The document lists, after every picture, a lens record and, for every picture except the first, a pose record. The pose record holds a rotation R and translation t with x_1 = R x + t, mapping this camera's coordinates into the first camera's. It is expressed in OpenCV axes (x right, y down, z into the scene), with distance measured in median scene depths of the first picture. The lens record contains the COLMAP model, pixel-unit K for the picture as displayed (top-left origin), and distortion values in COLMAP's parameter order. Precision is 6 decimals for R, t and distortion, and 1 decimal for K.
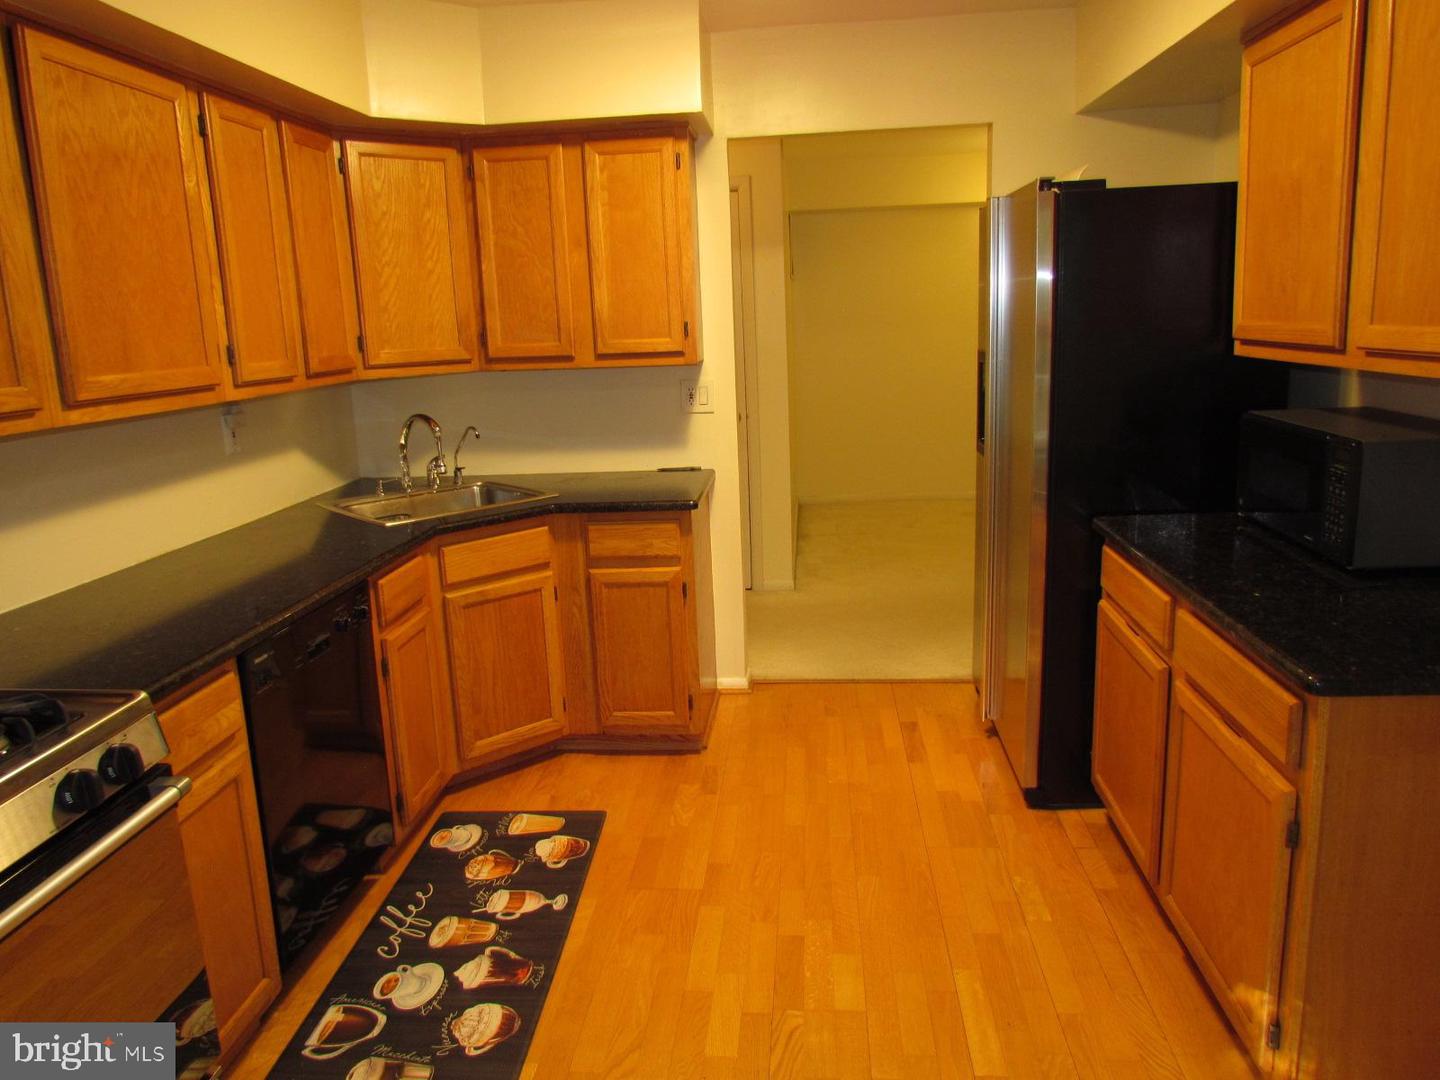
lens RADIAL K [[1033.9, 0, 720.0], [0, 1033.9, 540.0], [0, 0, 1]] dist [-0.006292, -0.005149]
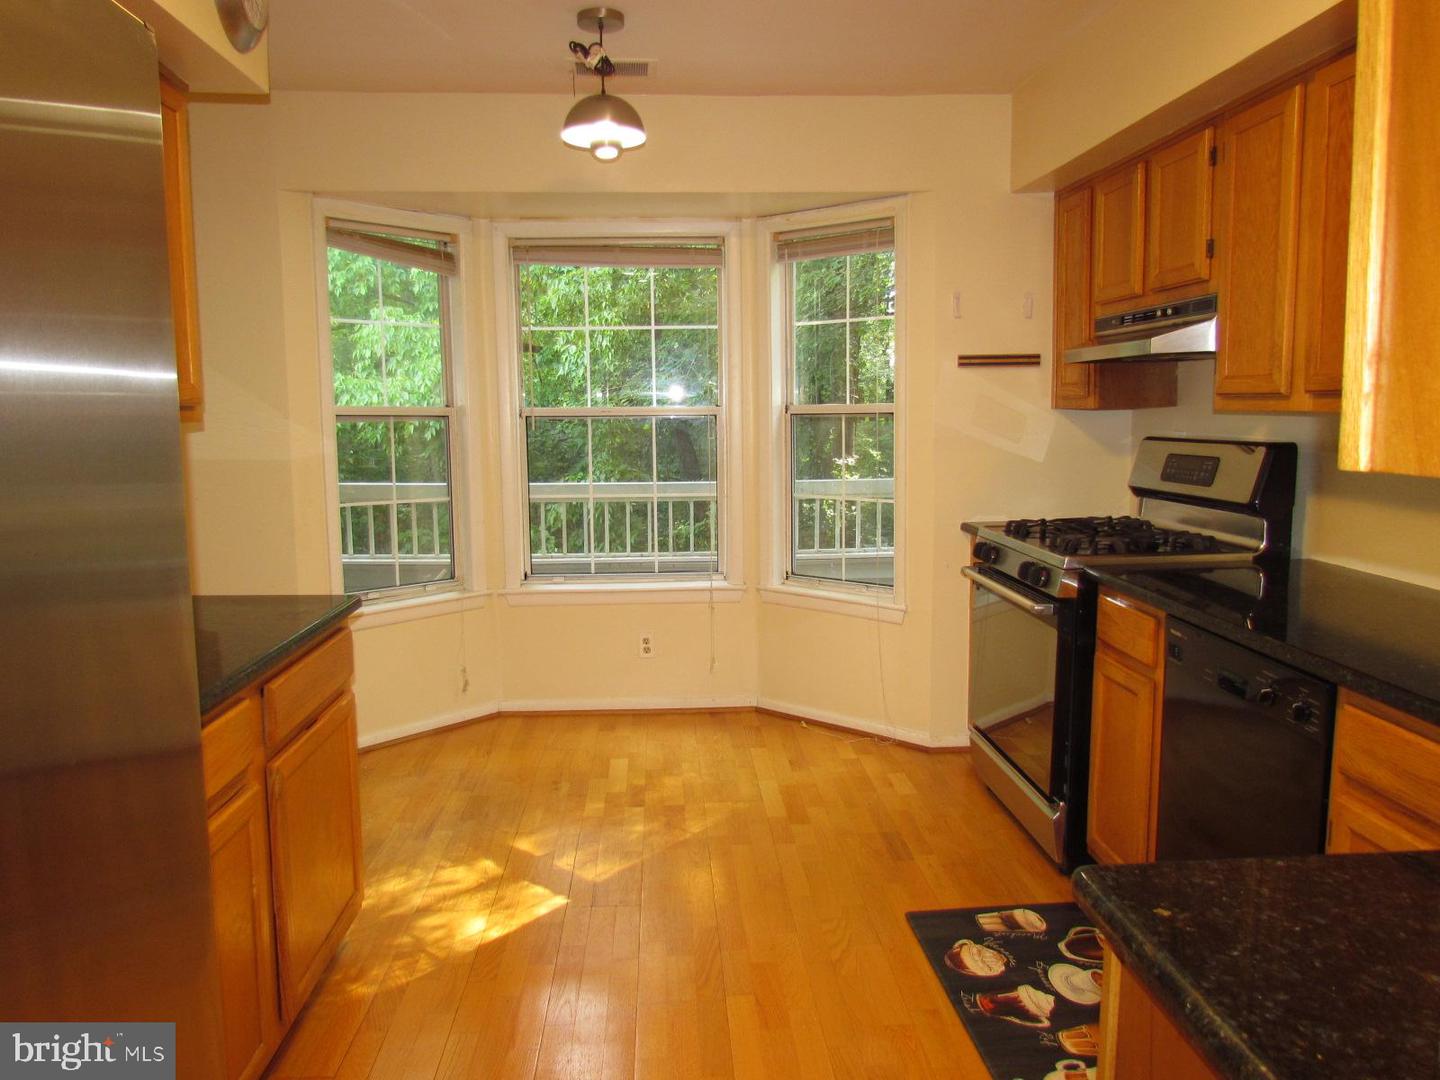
lens RADIAL K [[1033.9, 0, 720.0], [0, 1033.9, 540.0], [0, 0, 1]] dist [-0.006292, -0.005149]
pose [[-0.988281, 0.067426, -0.136945, 0.133373], [0.016723, 0.939577, 0.341928, -0.272461], [0.151725, 0.335631, -0.929694, 1.437564]]
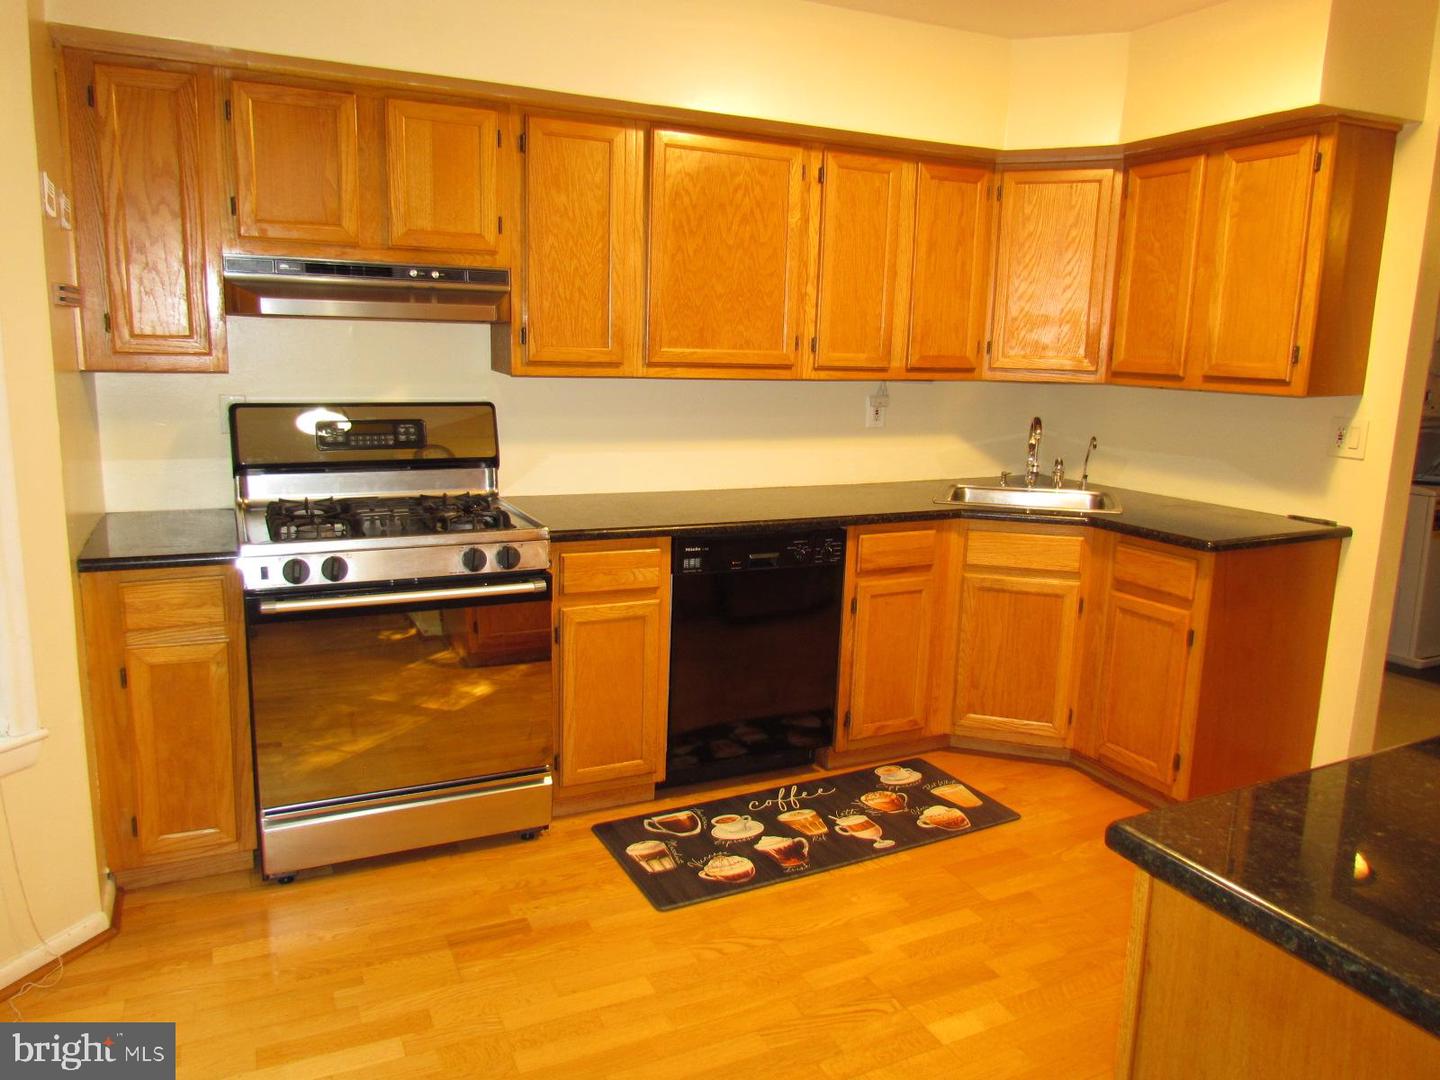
lens RADIAL K [[1033.9, 0, 720.0], [0, 1033.9, 540.0], [0, 0, 1]] dist [-0.006292, -0.005149]
pose [[0.513914, 0.207940, -0.832258, 0.577957], [-0.226235, 0.968683, 0.102327, -0.040103], [0.827472, 0.135699, 0.544863, 0.185453]]
